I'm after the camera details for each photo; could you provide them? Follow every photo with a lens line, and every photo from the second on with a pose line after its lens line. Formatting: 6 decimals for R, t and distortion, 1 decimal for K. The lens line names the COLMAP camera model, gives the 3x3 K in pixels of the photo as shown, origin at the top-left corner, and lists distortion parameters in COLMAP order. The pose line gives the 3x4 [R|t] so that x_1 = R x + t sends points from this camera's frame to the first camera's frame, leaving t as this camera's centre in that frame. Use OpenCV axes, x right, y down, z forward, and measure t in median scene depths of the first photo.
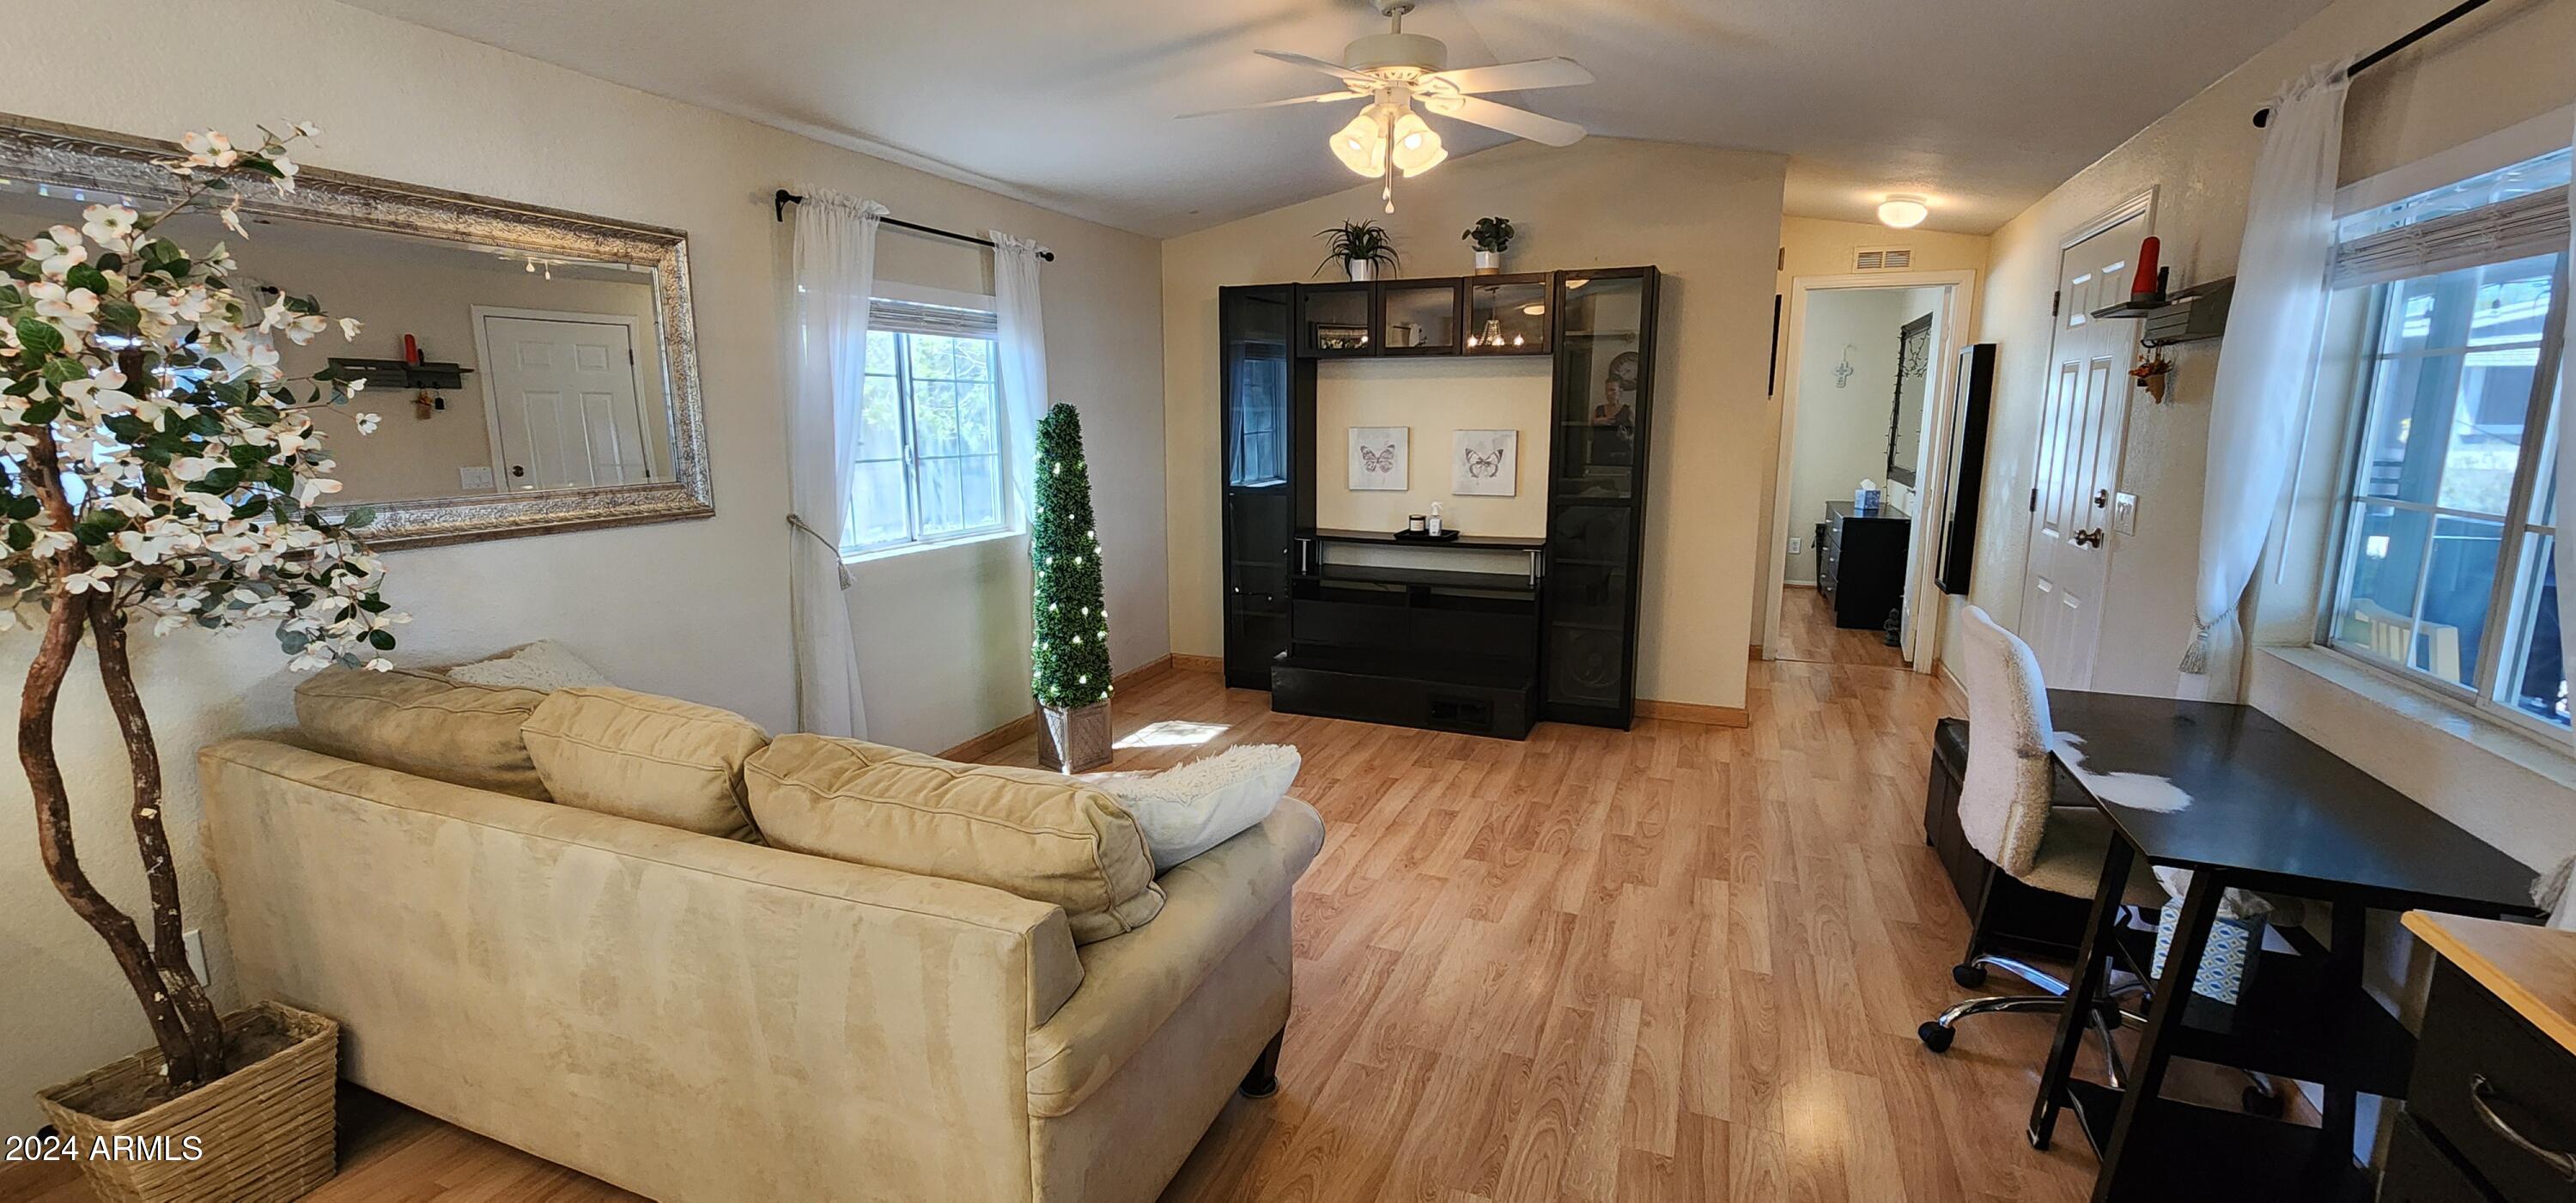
lens RADIAL K [[1072.0, 0, 1269.3], [0, 1072.0, 602.1], [0, 0, 1]] dist [-0.002193, 0.000017]
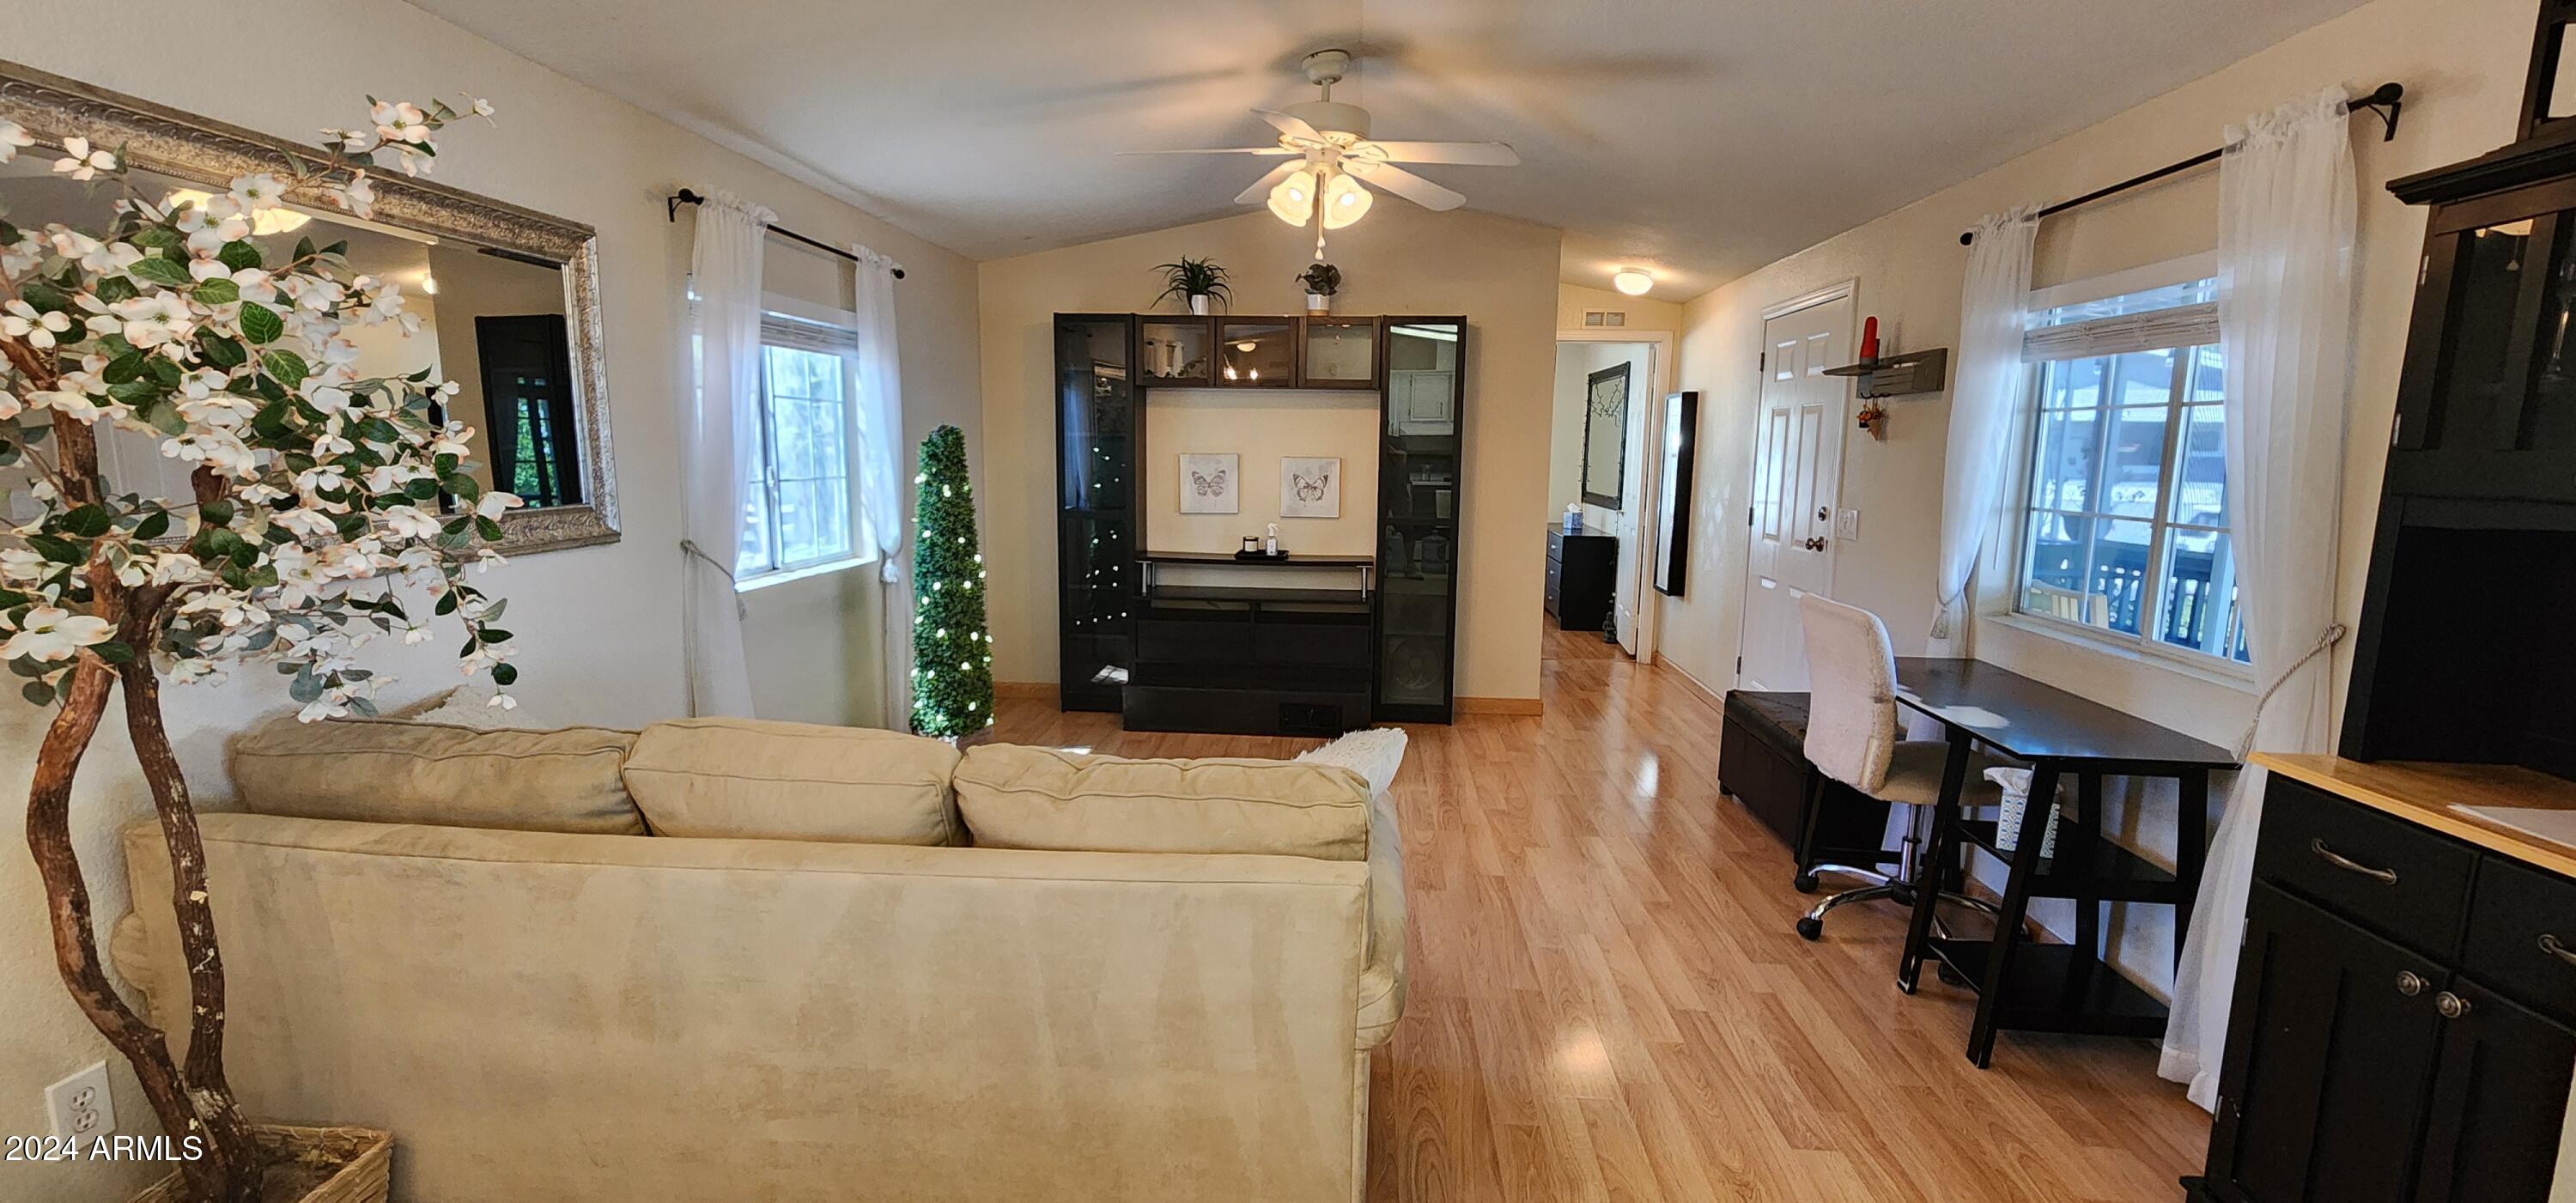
lens RADIAL K [[1072.0, 0, 1288.1], [0, 1072.0, 600.0], [0, 0, 1]] dist [-0.002193, 0.000017]
pose [[0.949148, -0.031526, 0.313248, -0.254773], [0.040504, 0.998933, -0.022194, 0.010612], [-0.312214, 0.033753, 0.949412, -0.027448]]
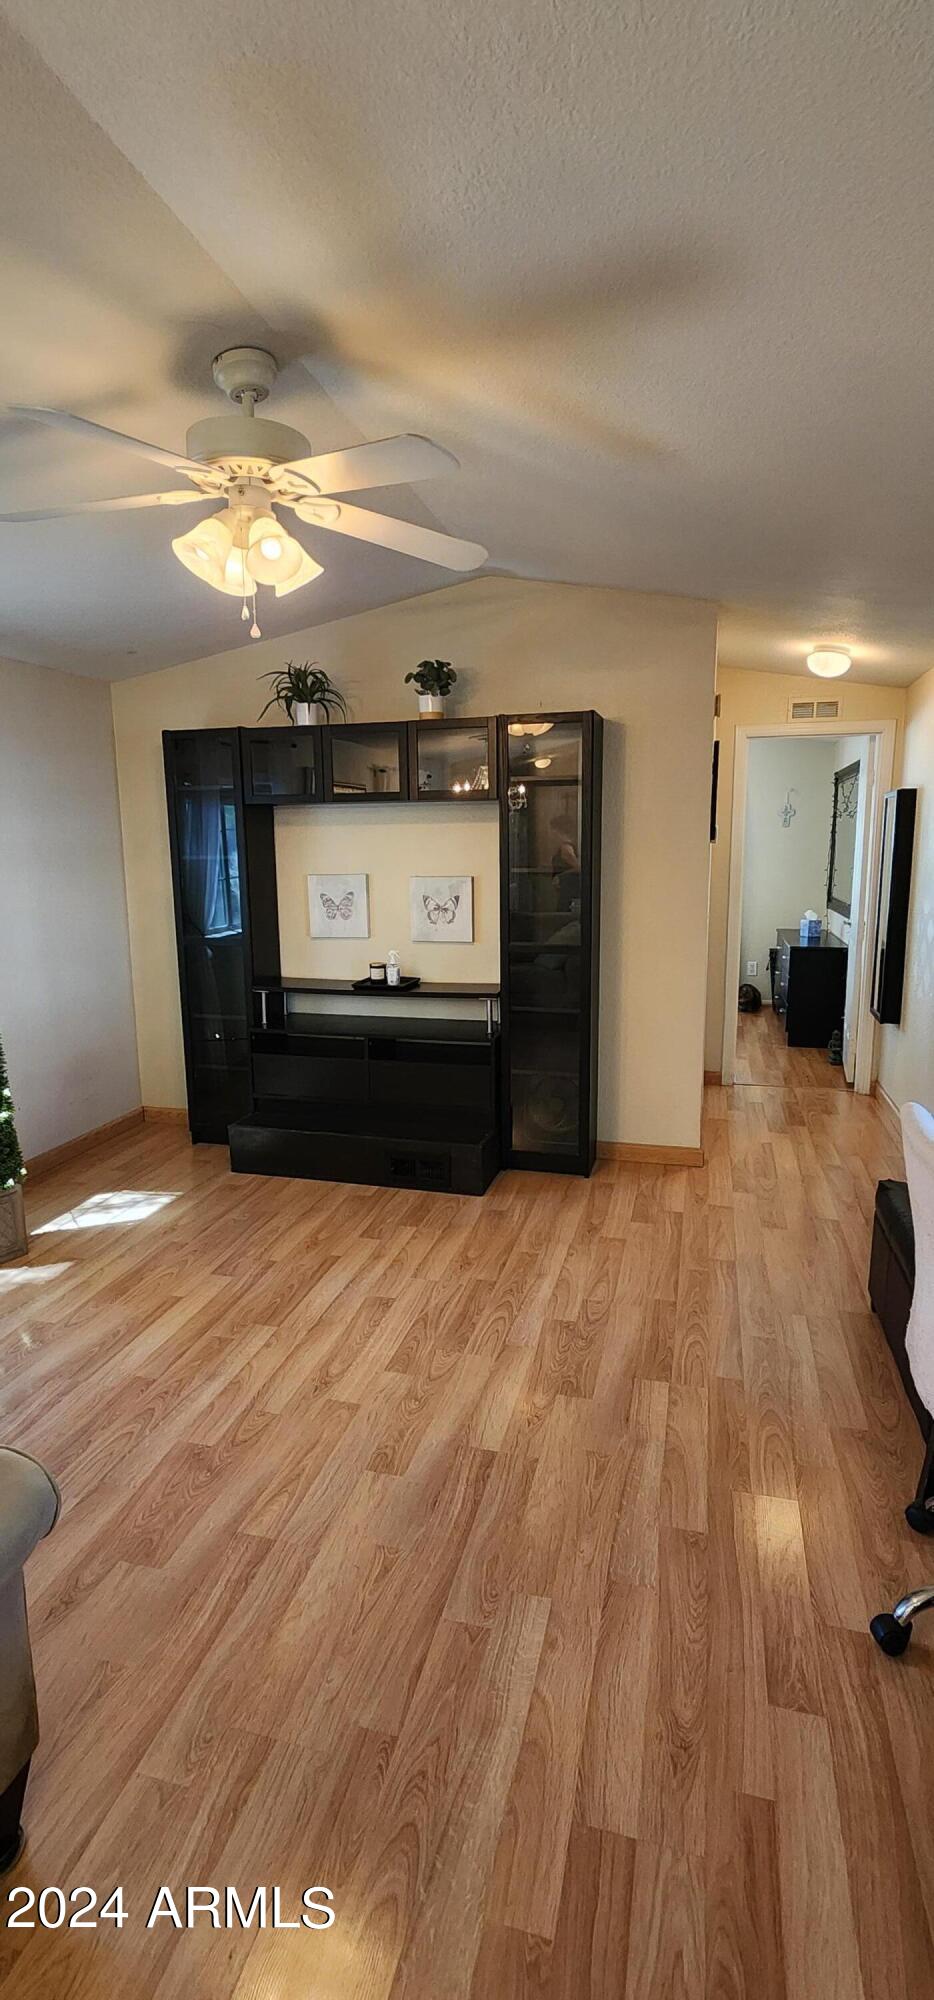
lens RADIAL K [[922.1, 0, 451.7], [0, 922.1, 1005.0], [0, 0, 1]] dist [-0.004716, 0.000880]
pose [[0.991162, -0.031683, 0.128816, 0.150265], [0.032285, 0.999475, -0.002585, -0.060650], [-0.128667, 0.006721, 0.991665, 0.239491]]
